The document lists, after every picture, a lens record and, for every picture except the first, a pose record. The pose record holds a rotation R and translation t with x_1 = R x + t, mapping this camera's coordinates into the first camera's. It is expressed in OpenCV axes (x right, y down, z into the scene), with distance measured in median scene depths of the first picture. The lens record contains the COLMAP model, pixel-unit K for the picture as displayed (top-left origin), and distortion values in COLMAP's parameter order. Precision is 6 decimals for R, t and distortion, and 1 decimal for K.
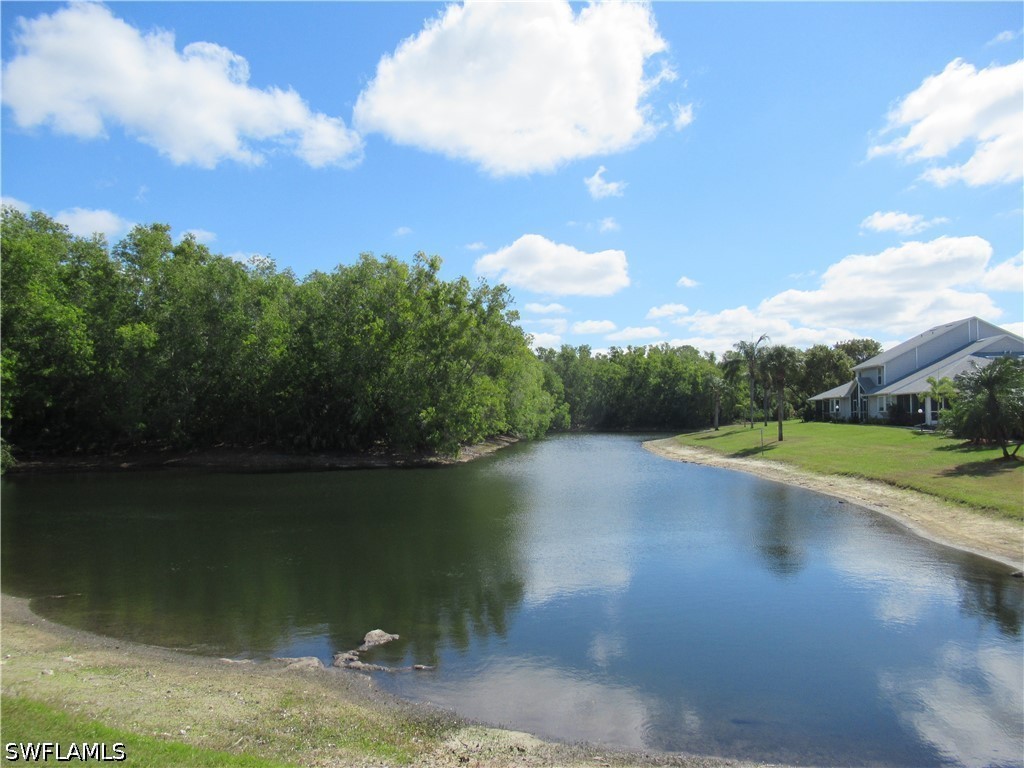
lens RADIAL K [[765.8, 0, 514.1], [0, 765.8, 388.6], [0, 0, 1]] dist [-0.012032, 0.000845]
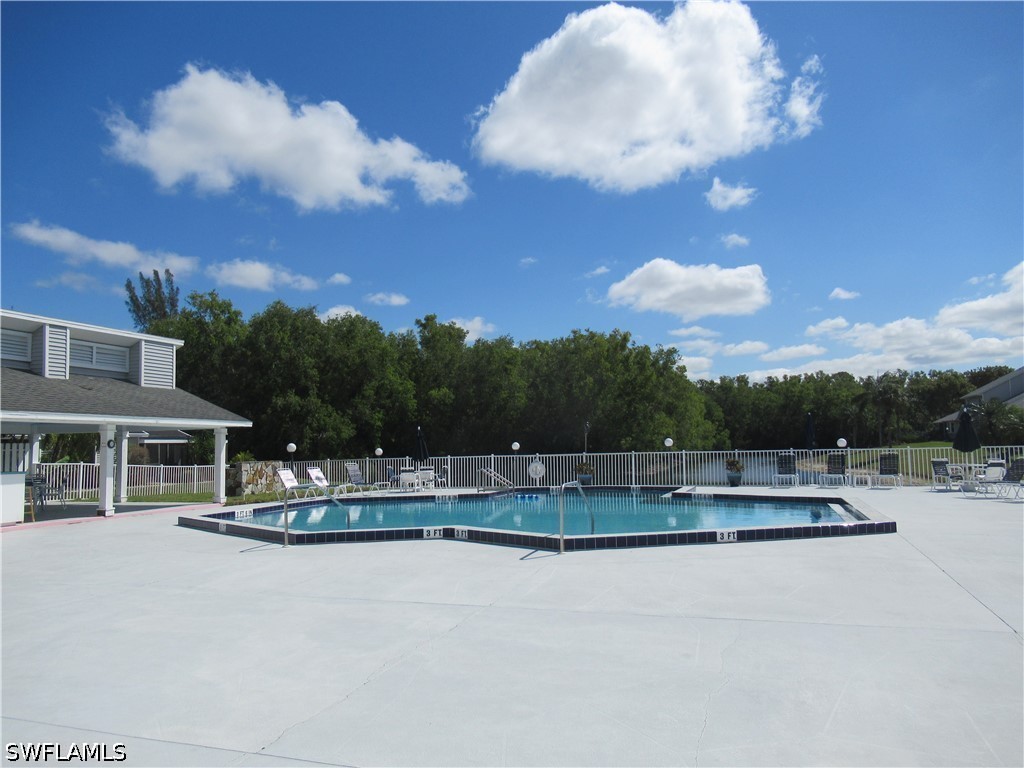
lens RADIAL K [[765.8, 0, 514.1], [0, 765.8, 388.6], [0, 0, 1]] dist [-0.012032, 0.000845]
pose [[0.978593, -0.034833, -0.202834, -0.018384], [0.027475, 0.998862, -0.038976, -0.014358], [0.203961, 0.032569, 0.978437, -0.422439]]
